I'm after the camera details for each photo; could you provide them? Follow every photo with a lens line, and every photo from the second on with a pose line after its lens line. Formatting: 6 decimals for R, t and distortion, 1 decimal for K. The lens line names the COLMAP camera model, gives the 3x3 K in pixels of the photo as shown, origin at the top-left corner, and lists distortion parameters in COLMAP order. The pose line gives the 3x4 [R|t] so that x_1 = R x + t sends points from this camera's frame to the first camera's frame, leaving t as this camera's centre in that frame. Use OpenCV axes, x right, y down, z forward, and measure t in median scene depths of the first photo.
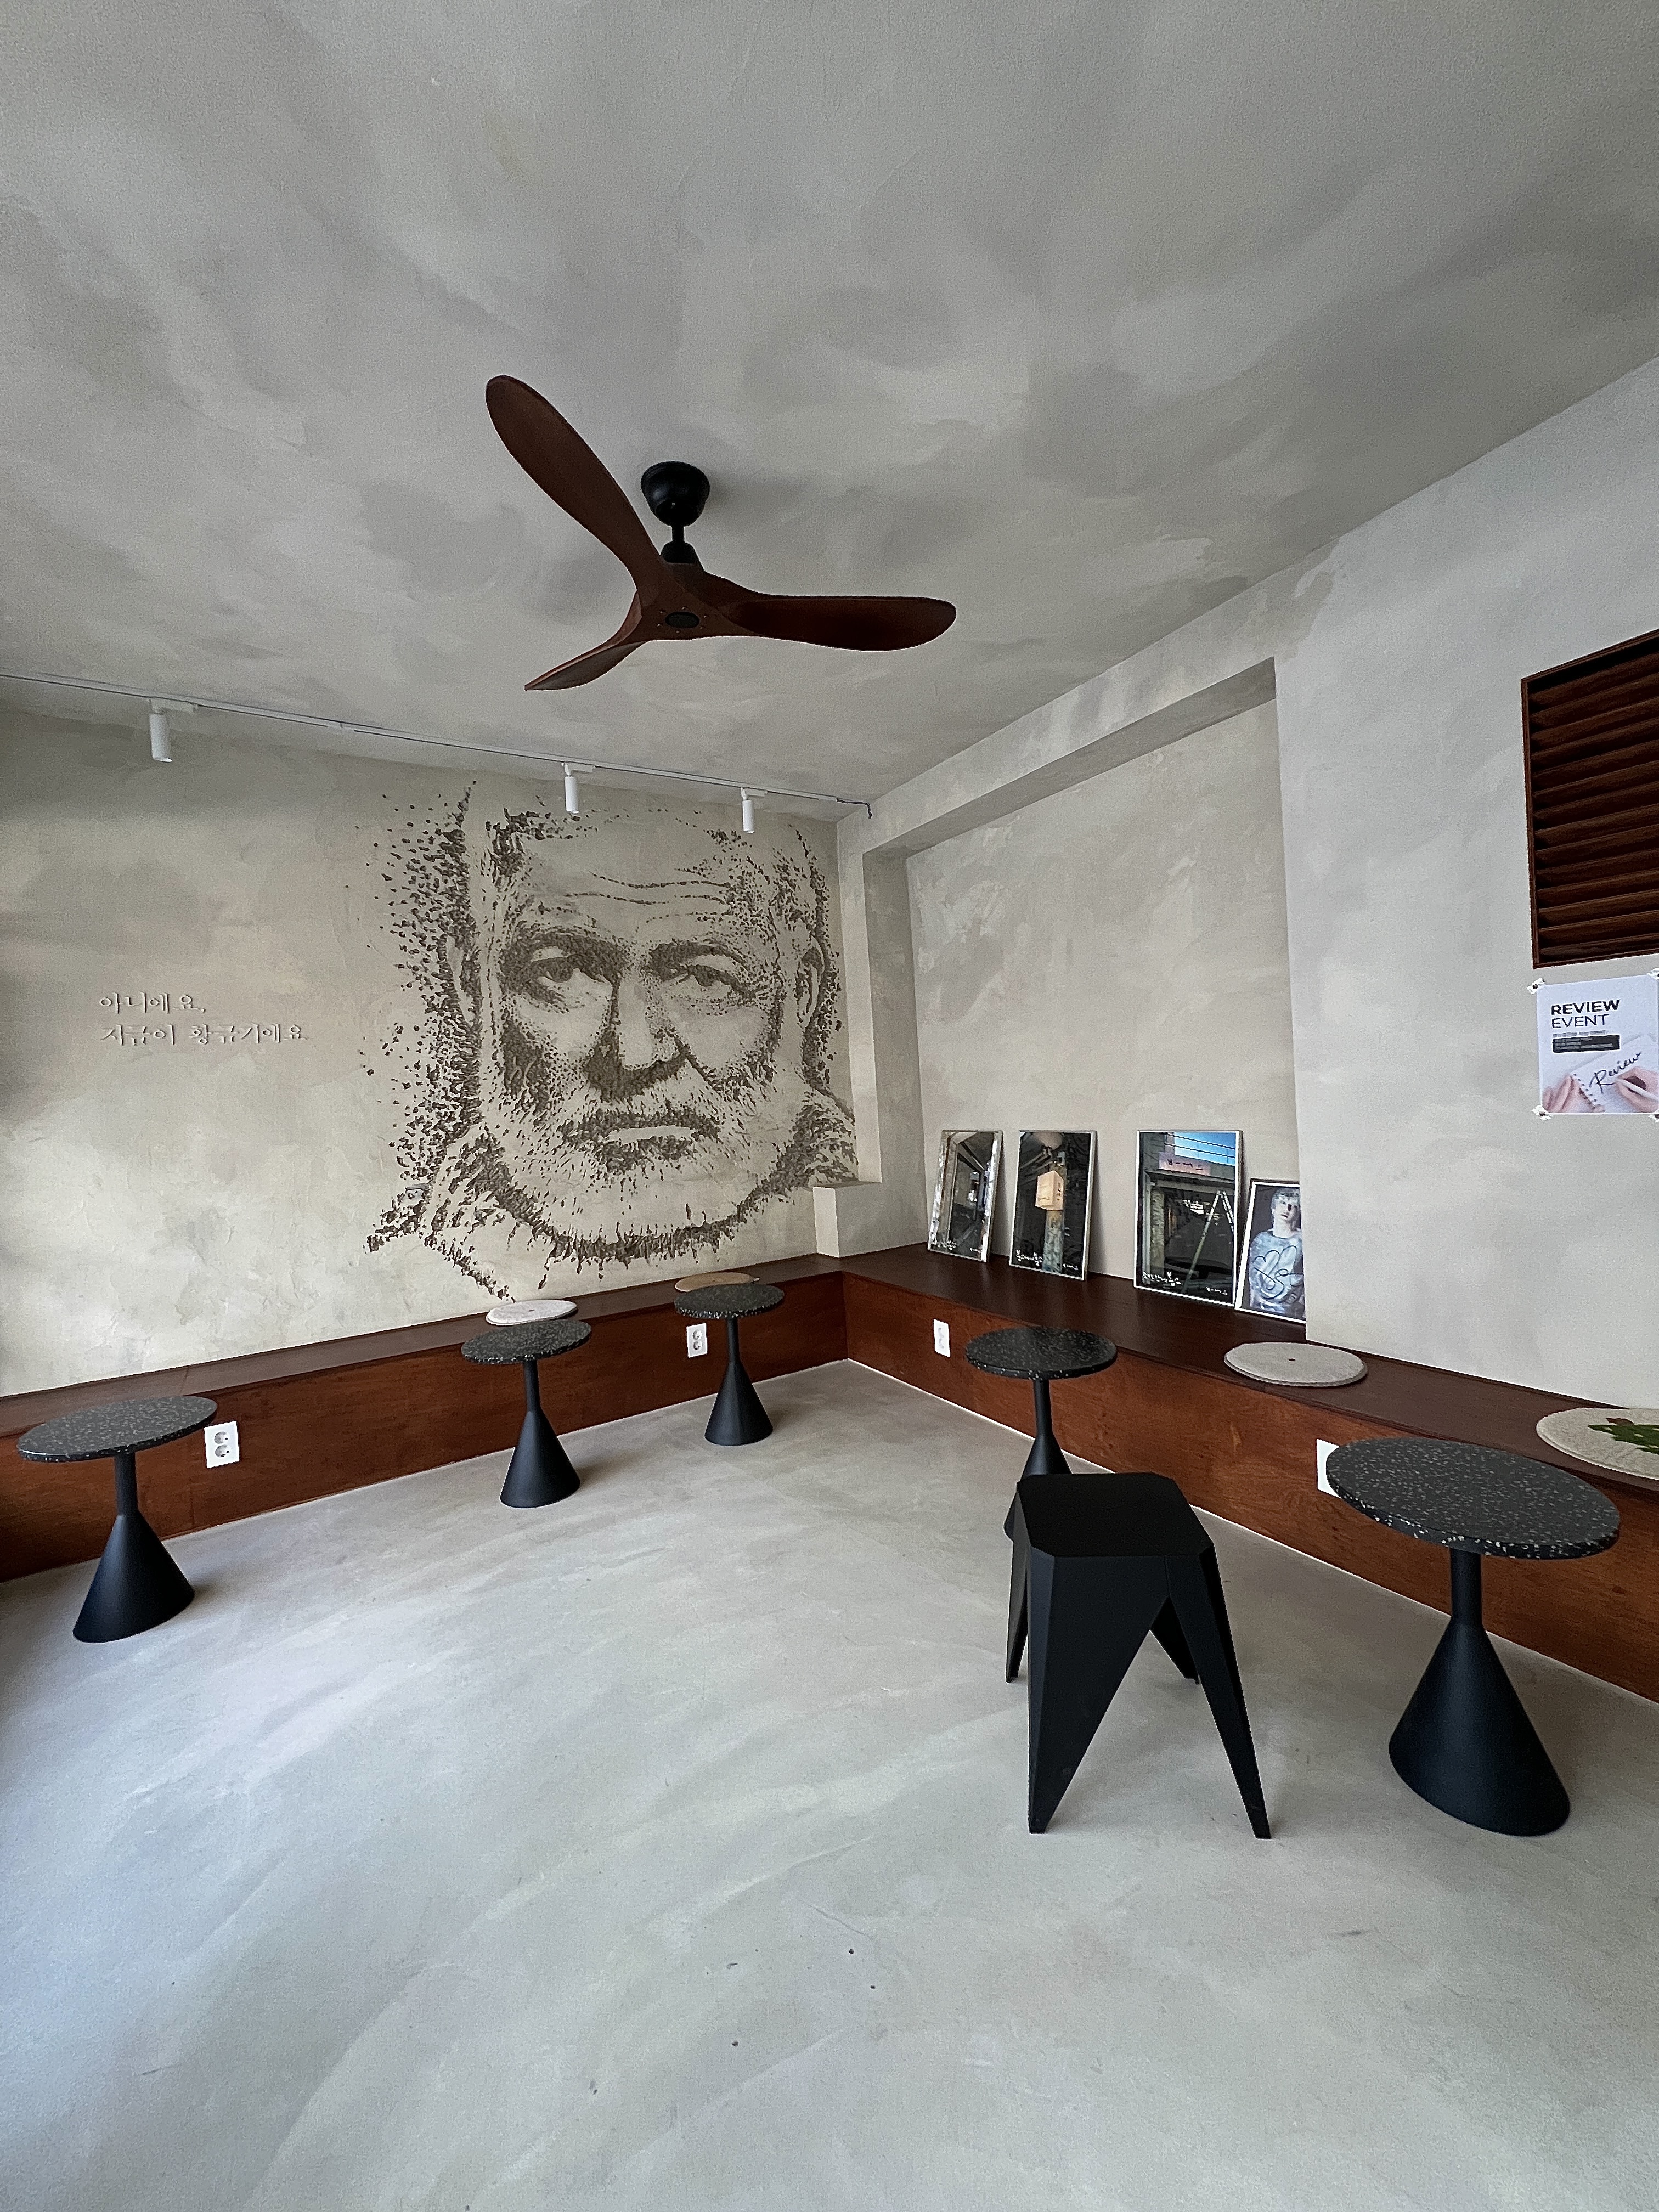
lens RADIAL K [[896.7, 0, 845.5], [0, 896.7, 1107.6], [0, 0, 1]] dist [0.000557, -0.000241]
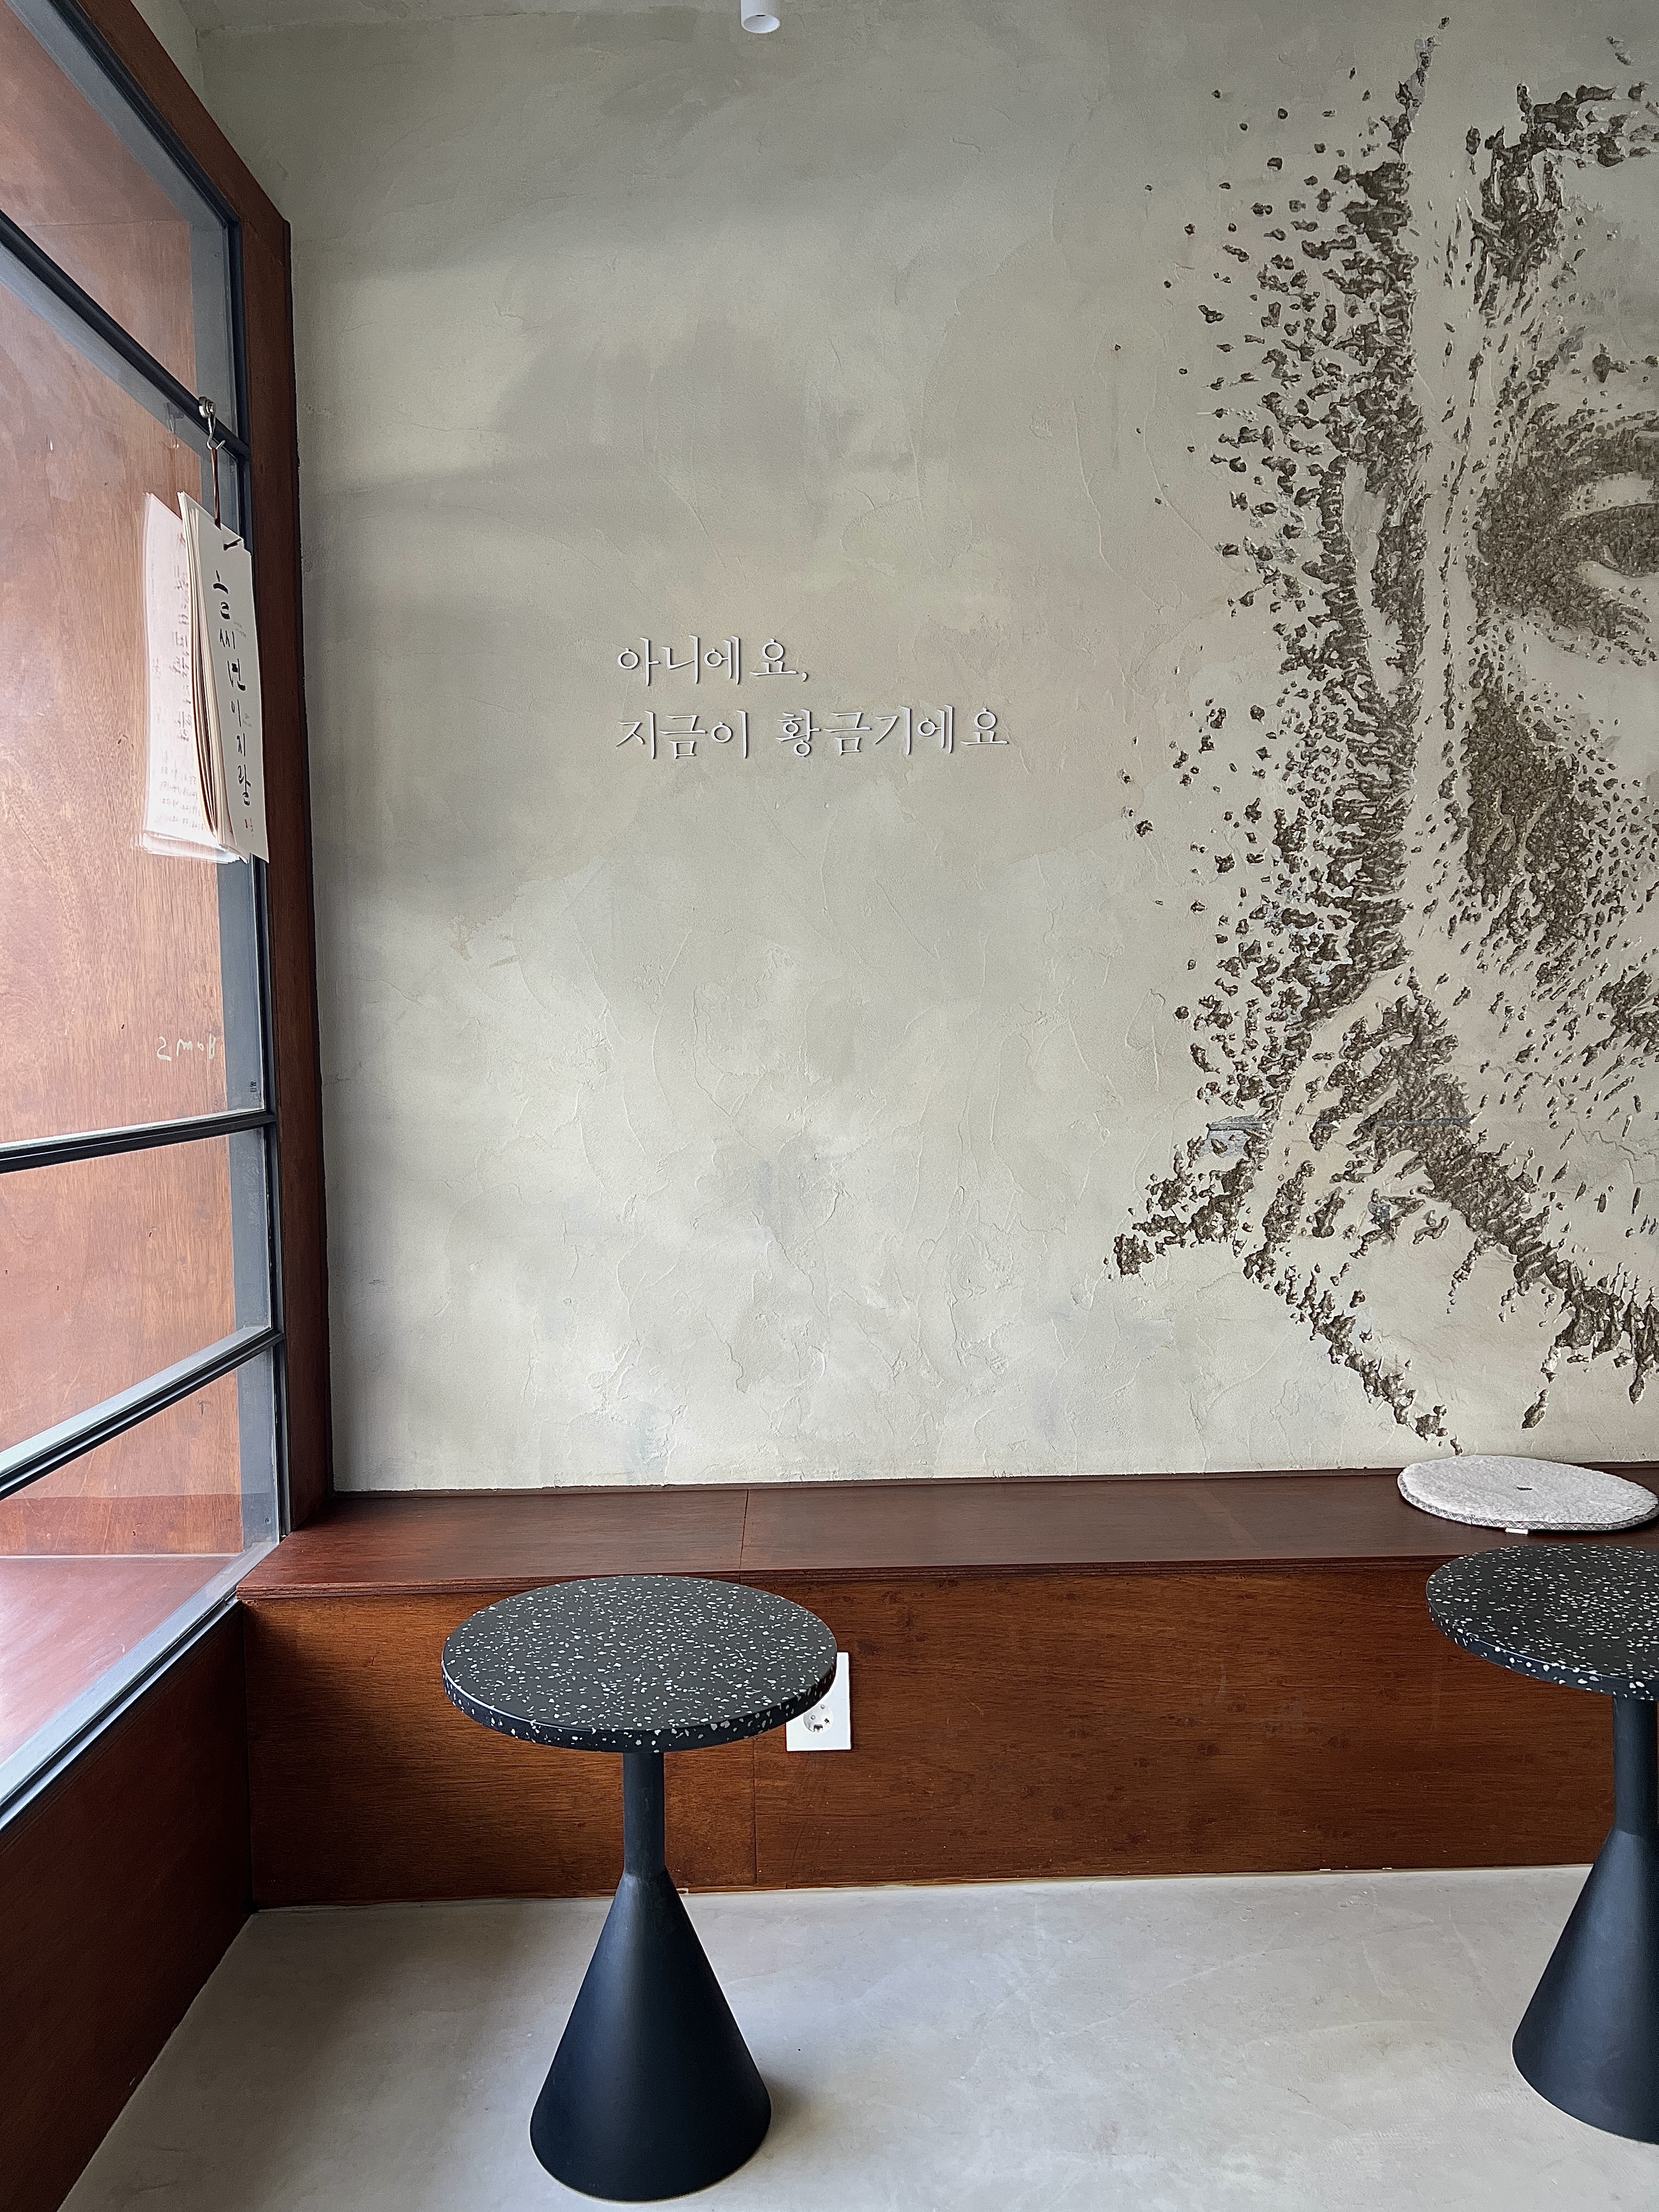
lens RADIAL K [[1661.0, 0, 830.3], [0, 1661.0, 1117.5], [0, 0, 1]] dist [0.046797, -0.046419]
pose [[0.853337, 0.069682, -0.516683, -0.257713], [-0.041255, 0.996945, 0.066317, 0.045395], [0.519725, -0.035275, 0.853605, 0.293457]]
